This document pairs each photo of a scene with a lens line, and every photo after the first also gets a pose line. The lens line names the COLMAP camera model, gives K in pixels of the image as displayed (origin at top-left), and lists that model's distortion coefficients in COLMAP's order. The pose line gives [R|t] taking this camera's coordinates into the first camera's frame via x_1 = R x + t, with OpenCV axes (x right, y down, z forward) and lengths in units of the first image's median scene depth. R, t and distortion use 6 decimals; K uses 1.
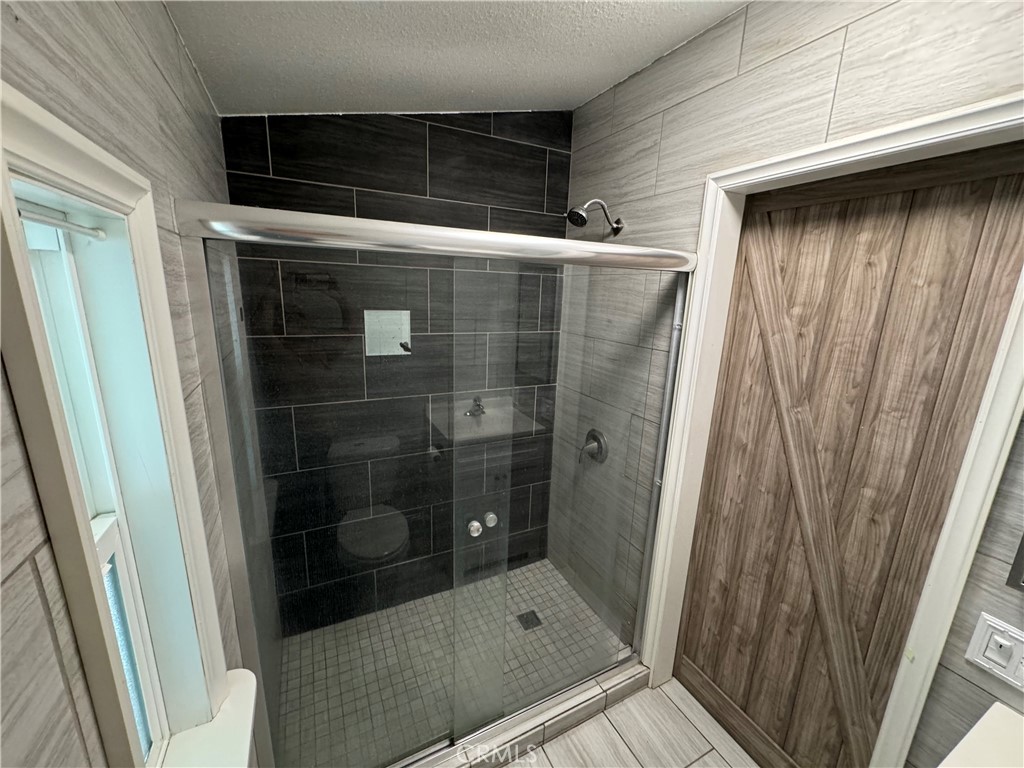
lens RADIAL K [[407.5, 0, 512.0], [0, 407.5, 384.0], [0, 0, 1]] dist [-0.001925, 0.000128]
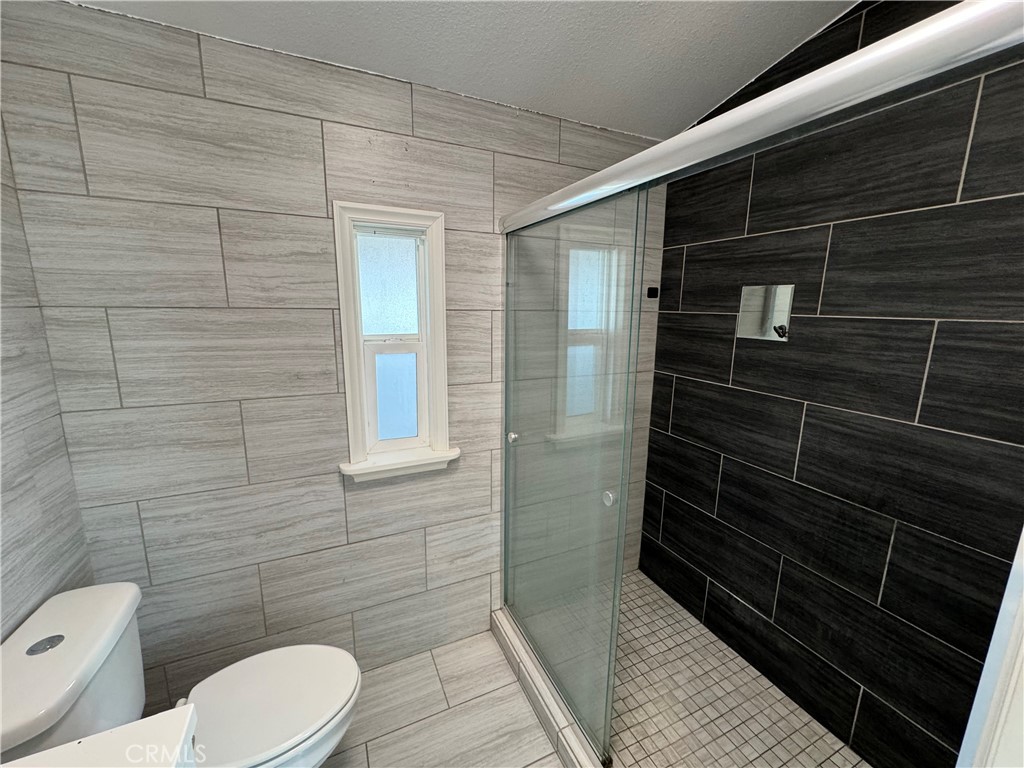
lens RADIAL K [[407.5, 0, 512.0], [0, 407.5, 384.0], [0, 0, 1]] dist [-0.001925, 0.000128]
pose [[-0.032610, 0.159201, -0.986707, 0.555846], [-0.237562, 0.957705, 0.162373, 0.002395], [0.970825, 0.239699, 0.006590, 0.517704]]
